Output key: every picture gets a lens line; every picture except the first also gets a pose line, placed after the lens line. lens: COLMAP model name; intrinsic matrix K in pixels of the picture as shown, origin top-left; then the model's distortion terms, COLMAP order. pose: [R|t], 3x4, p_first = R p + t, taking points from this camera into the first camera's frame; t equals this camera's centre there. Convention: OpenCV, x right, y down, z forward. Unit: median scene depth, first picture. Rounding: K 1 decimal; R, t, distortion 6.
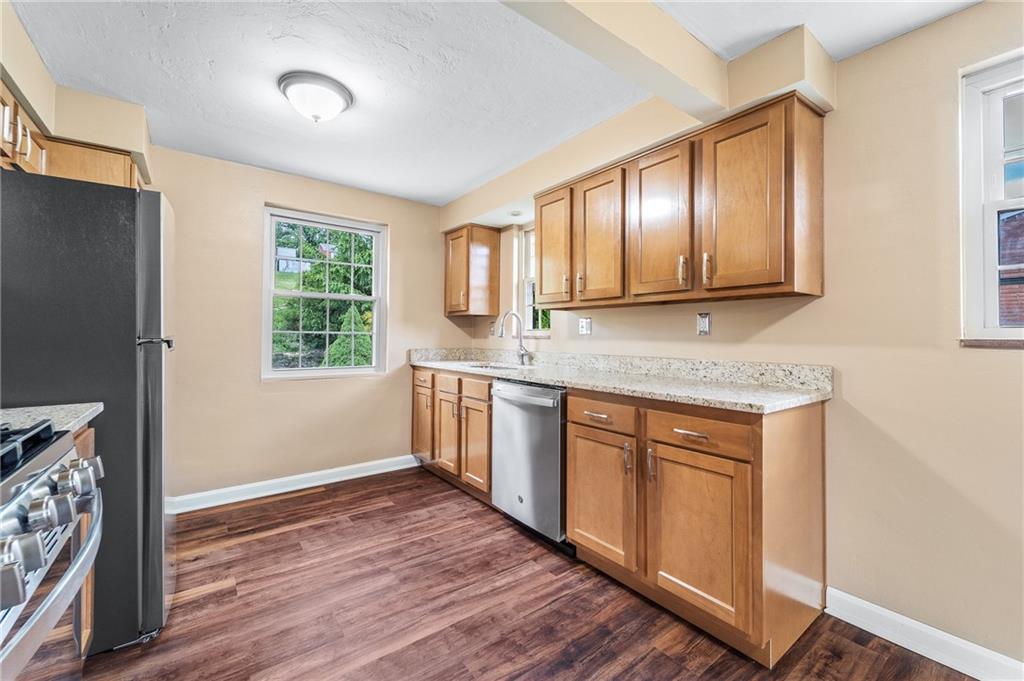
lens RADIAL K [[416.5, 0, 507.9], [0, 416.5, 328.8], [0, 0, 1]] dist [0.001113, 0.000072]
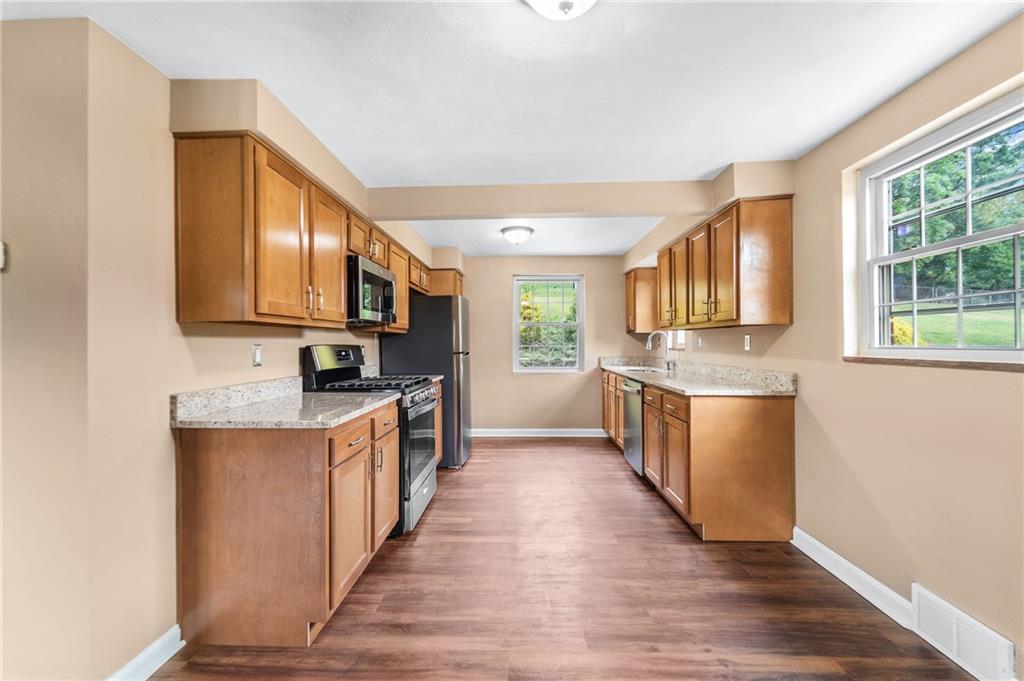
lens RADIAL K [[415.8, 0, 512.0], [0, 415.8, 340.5], [0, 0, 1]] dist [0.000667, 0.000025]
pose [[0.787378, -0.010991, -0.616373, 0.752742], [0.018082, 0.999823, 0.005269, -0.041164], [0.616205, -0.015294, 0.787437, -0.614225]]
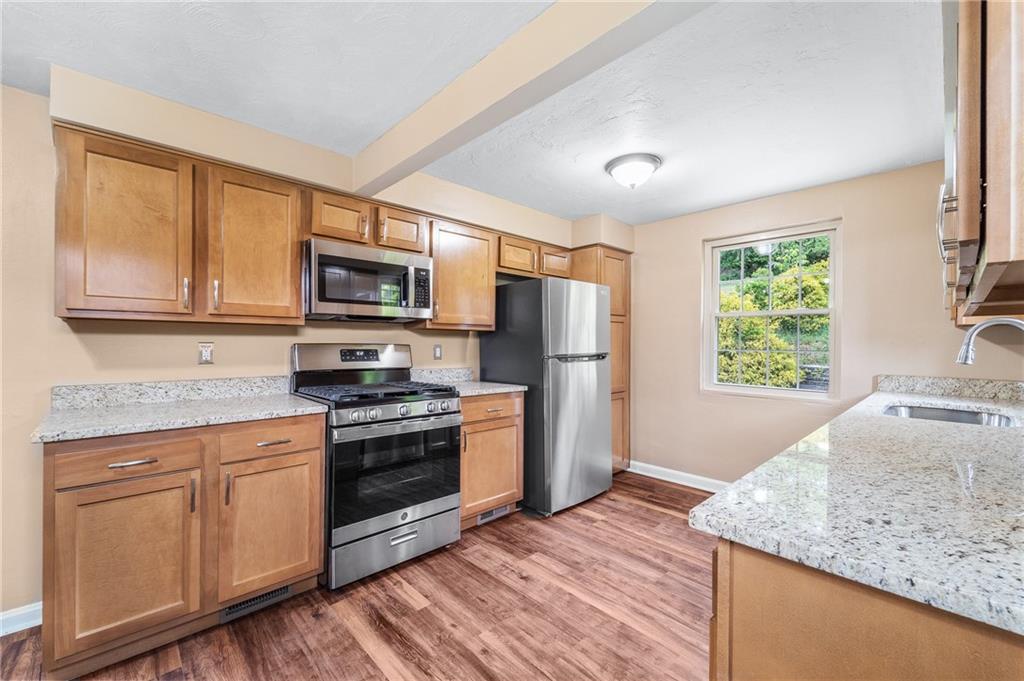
lens RADIAL K [[415.8, 0, 512.0], [0, 415.8, 340.5], [0, 0, 1]] dist [0.000667, 0.000025]
pose [[0.127131, -0.006209, -0.991866, 0.738941], [0.010287, 0.999935, -0.004941, -0.028091], [0.991833, -0.009575, 0.127187, 0.458154]]
